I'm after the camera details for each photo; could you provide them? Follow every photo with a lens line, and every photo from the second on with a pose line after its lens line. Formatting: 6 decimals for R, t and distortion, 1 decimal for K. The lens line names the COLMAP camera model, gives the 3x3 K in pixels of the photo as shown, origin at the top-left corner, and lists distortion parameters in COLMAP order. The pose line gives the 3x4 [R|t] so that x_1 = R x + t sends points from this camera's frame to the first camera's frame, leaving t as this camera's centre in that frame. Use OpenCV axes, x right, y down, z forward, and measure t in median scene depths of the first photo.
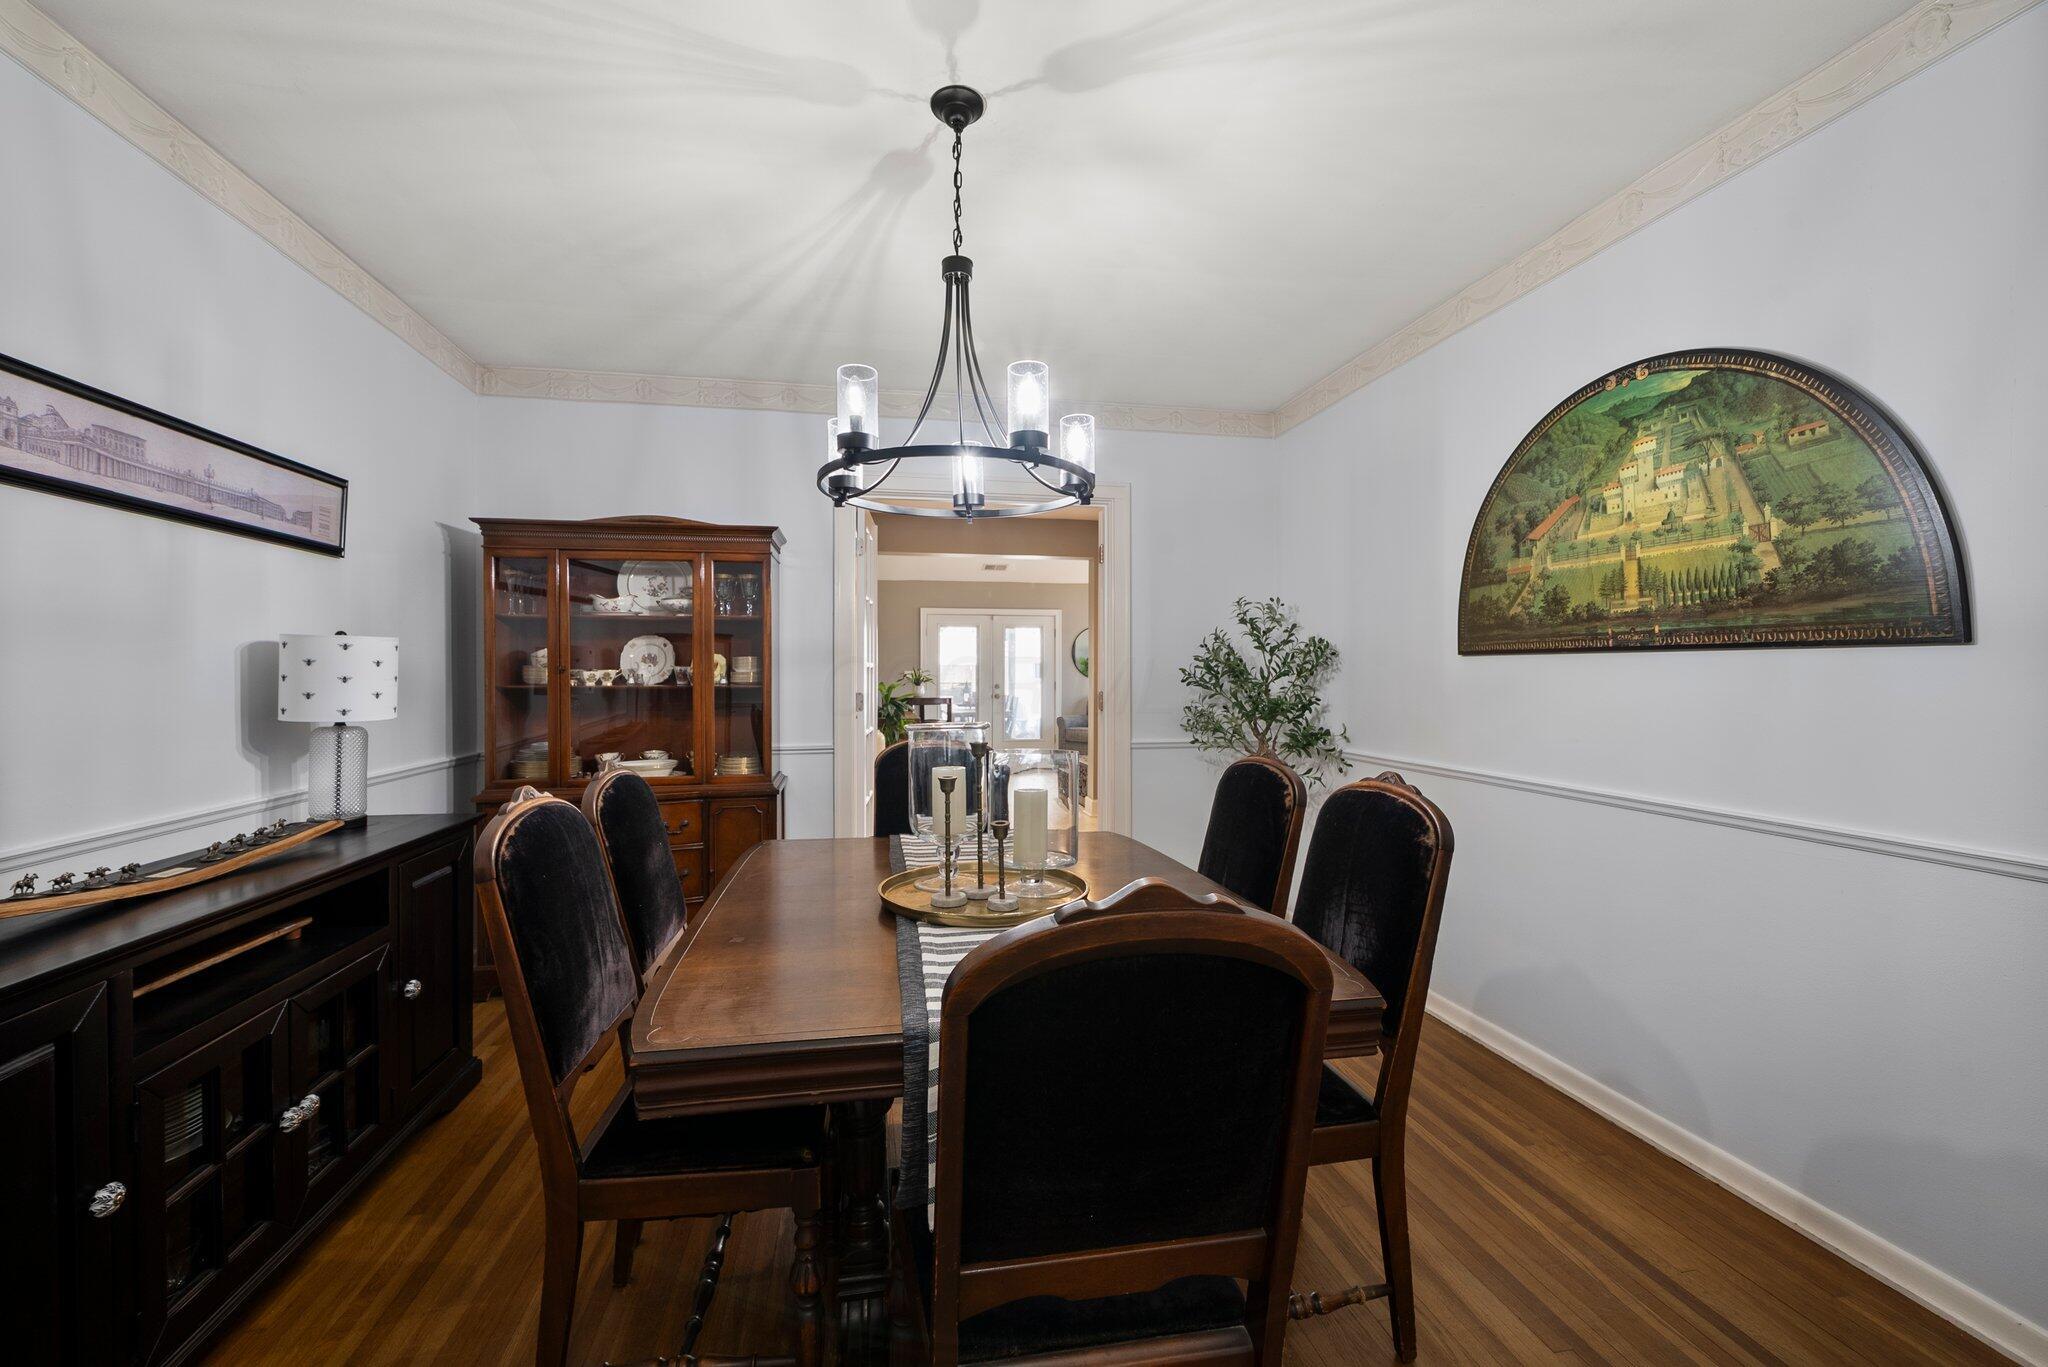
lens RADIAL K [[855.8, 0, 1058.8], [0, 855.8, 681.7], [0, 0, 1]] dist [-0.001791, -0.000012]
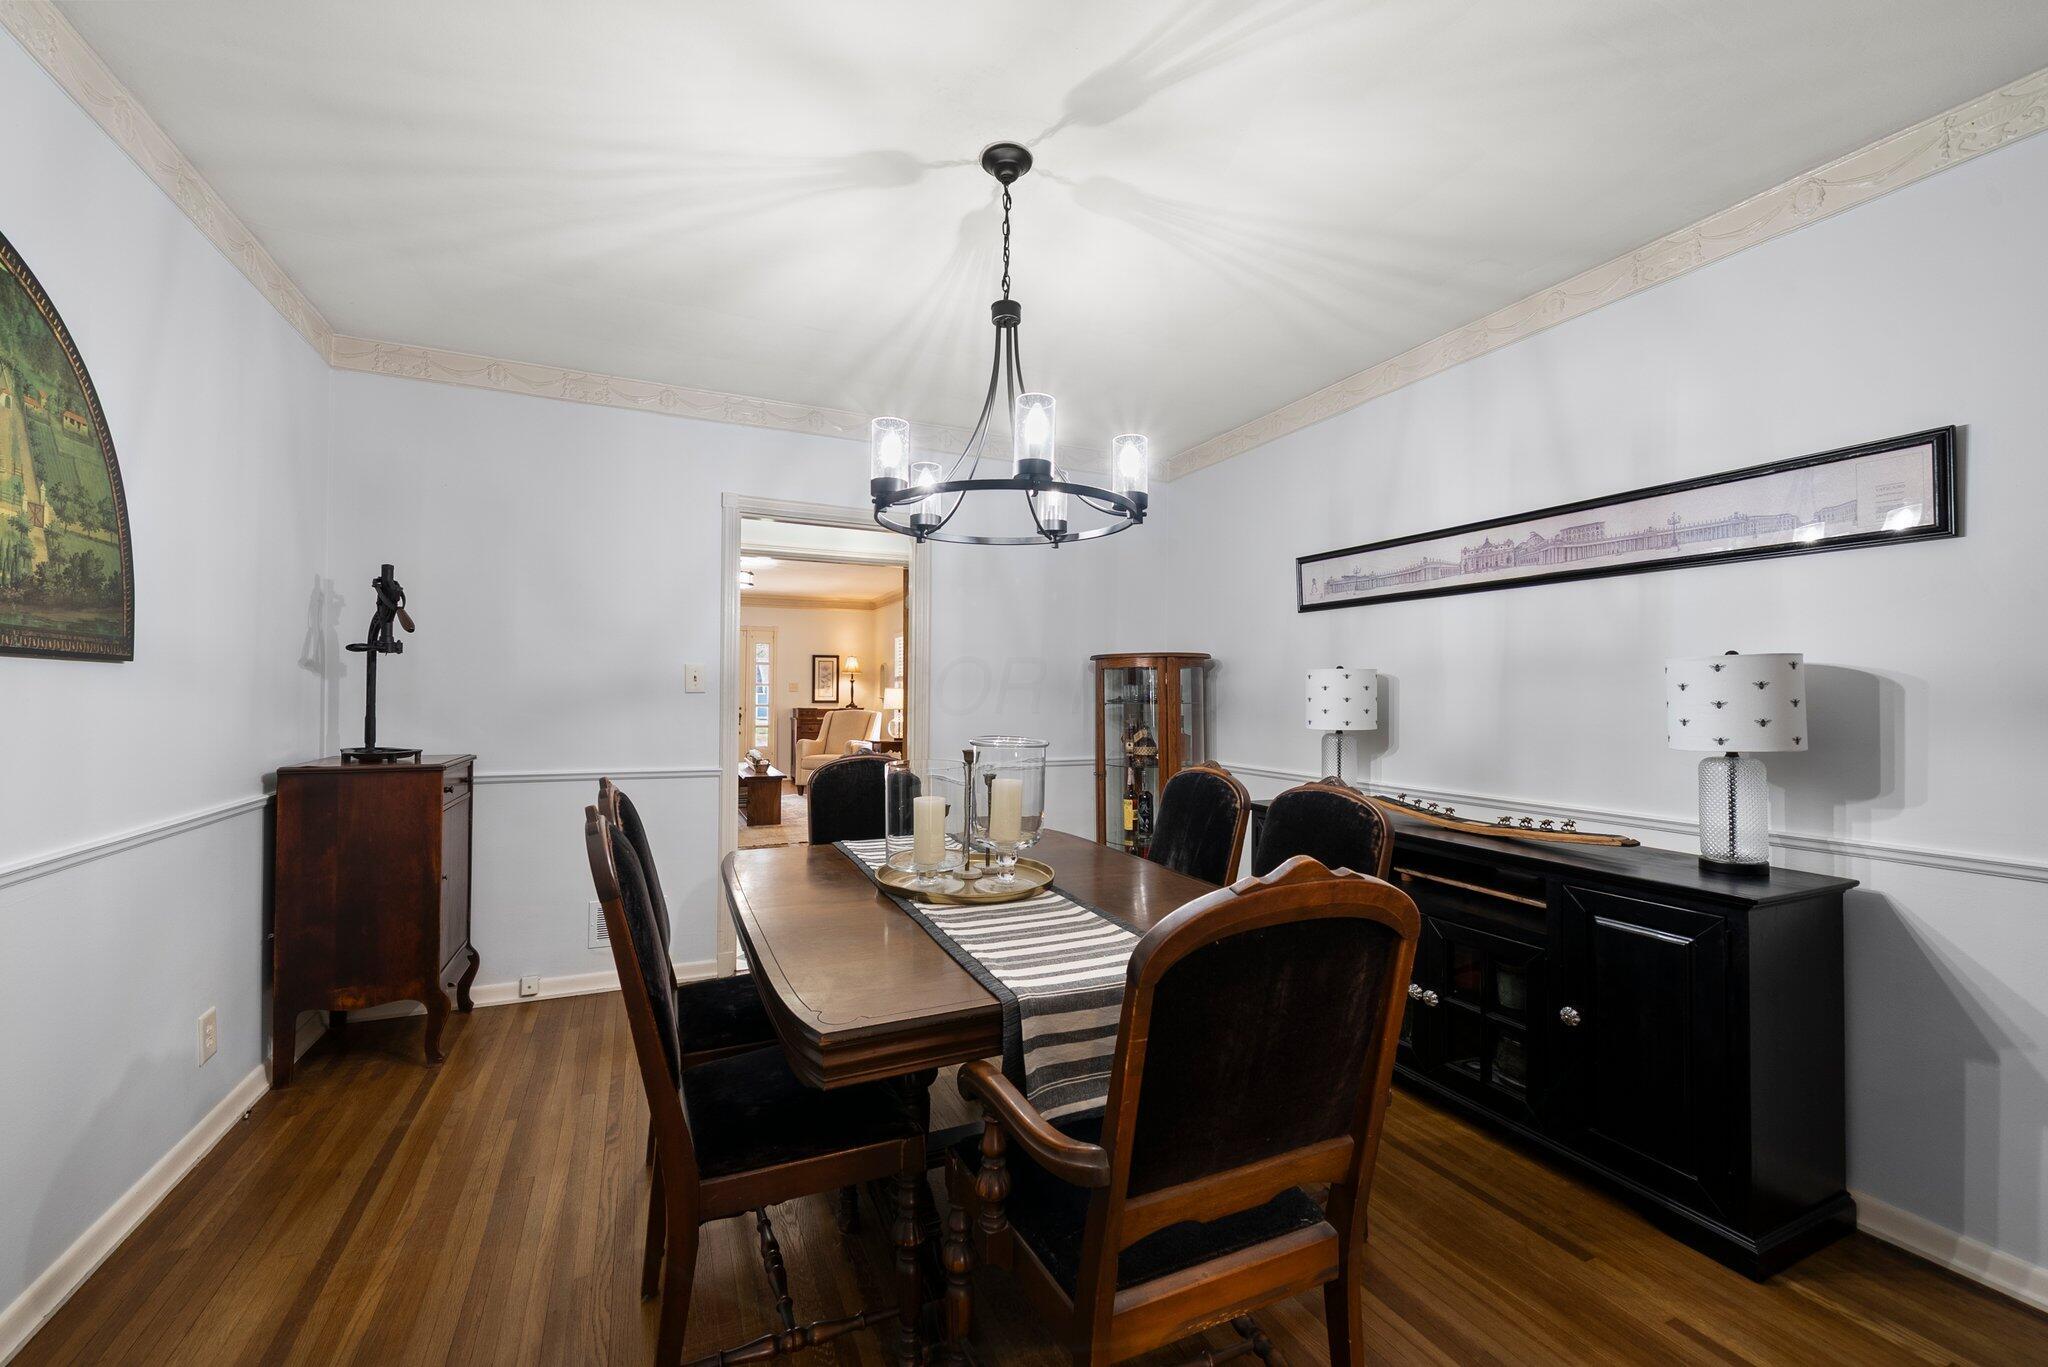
lens RADIAL K [[855.8, 0, 1058.8], [0, 855.8, 681.7], [0, 0, 1]] dist [-0.001791, -0.000012]
pose [[-0.973297, -0.009689, -0.229344, 0.056740], [-0.009122, 0.999952, -0.003531, -0.020968], [0.229367, -0.001344, -0.973339, 2.039968]]
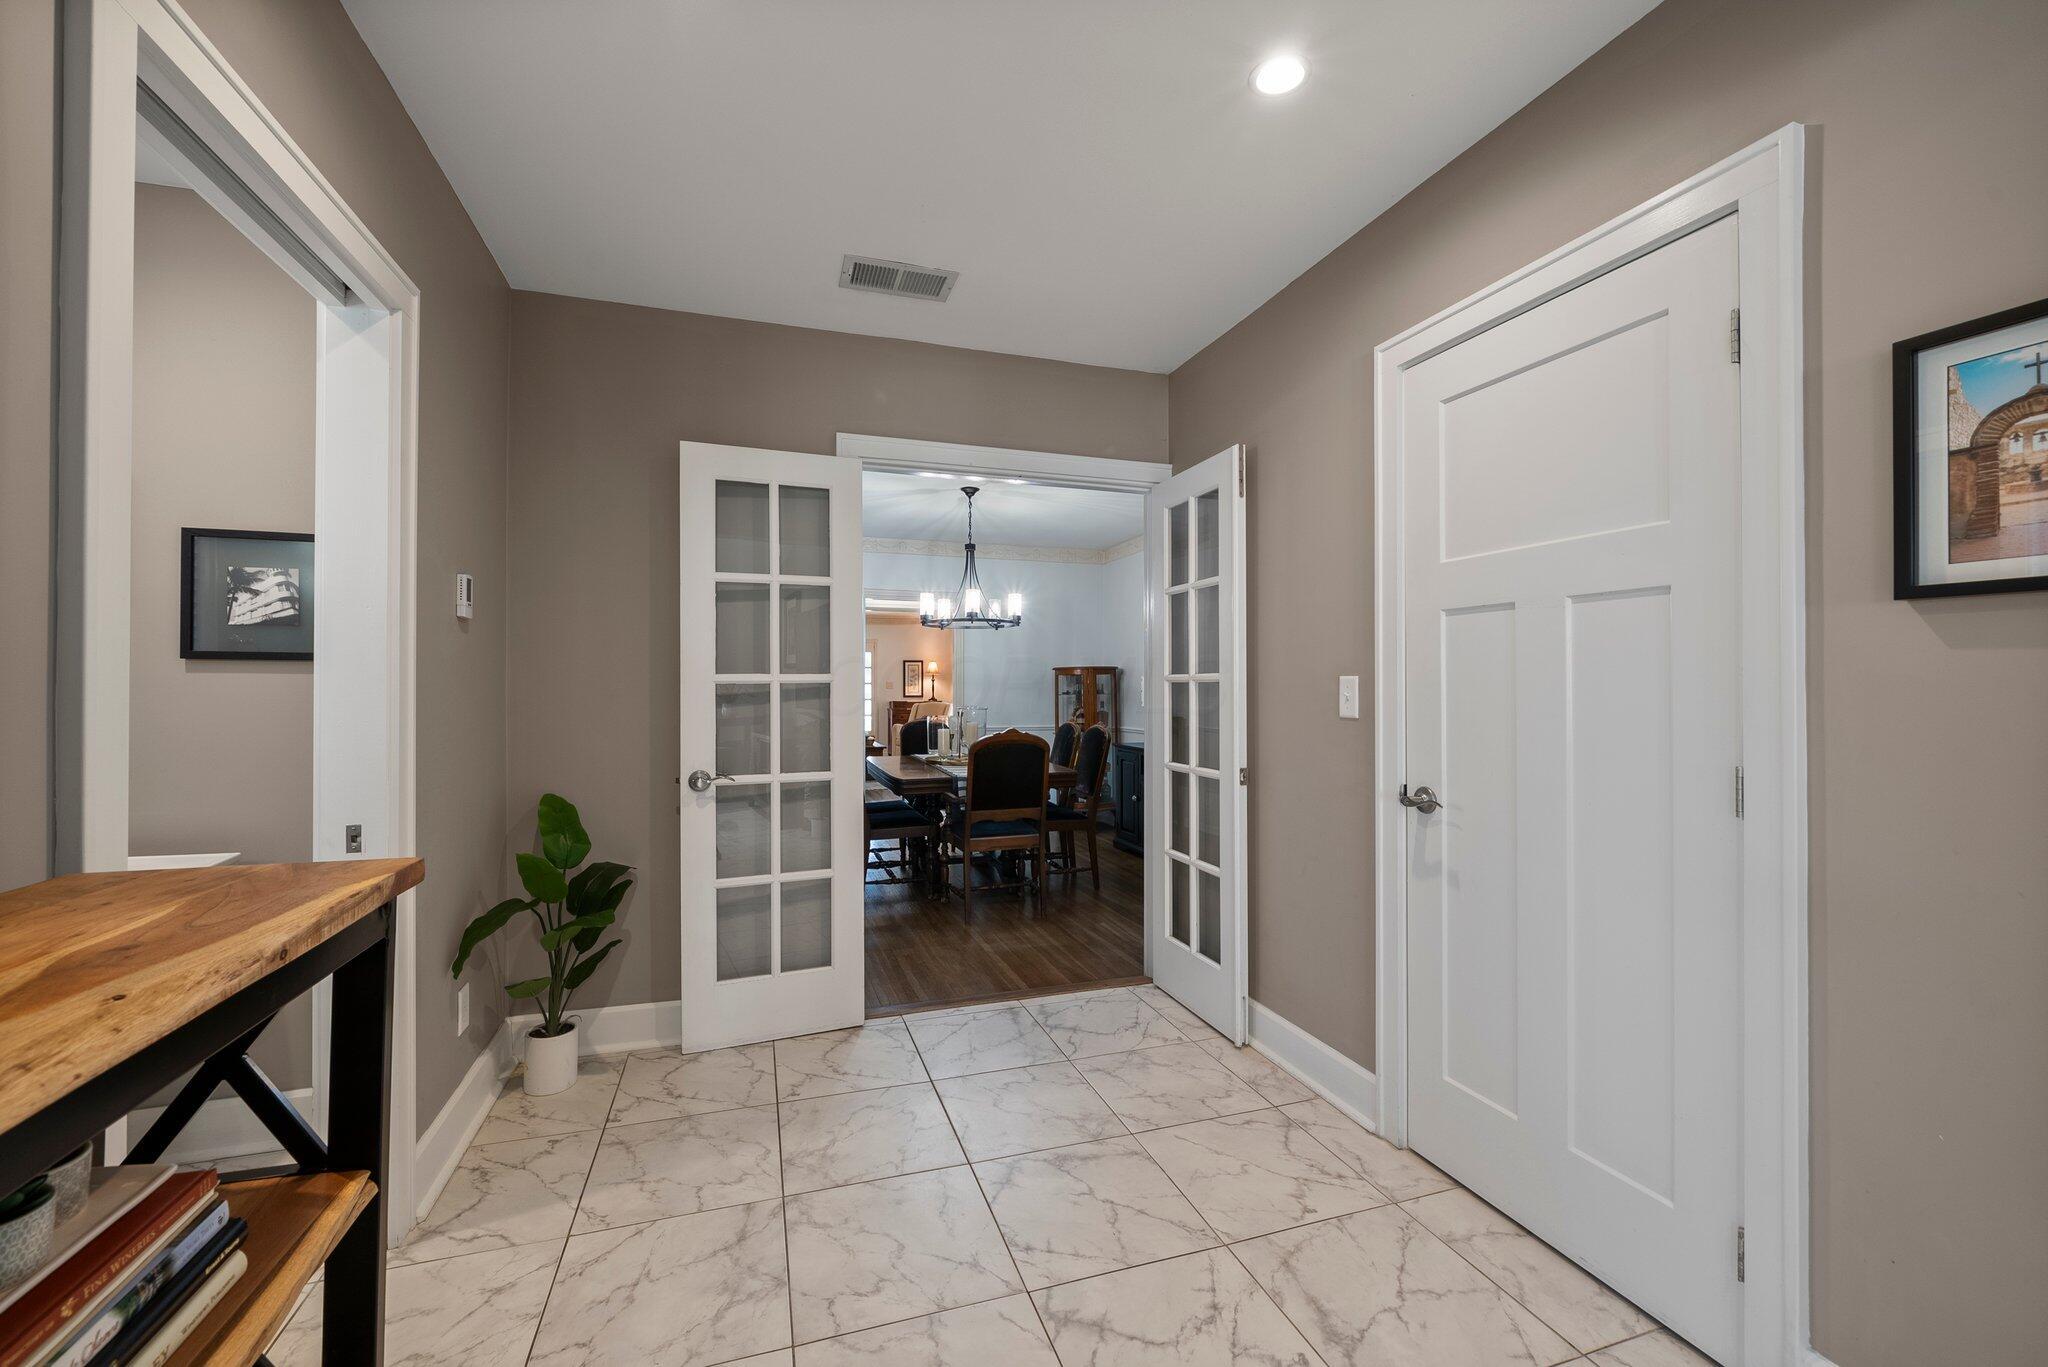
lens RADIAL K [[855.8, 0, 1058.8], [0, 855.8, 681.7], [0, 0, 1]] dist [-0.001791, -0.000012]
pose [[-0.991656, 0.000146, -0.128911, -0.044493], [-0.000319, 0.999994, 0.003586, -0.048797], [0.128911, 0.003597, -0.991650, 3.831039]]
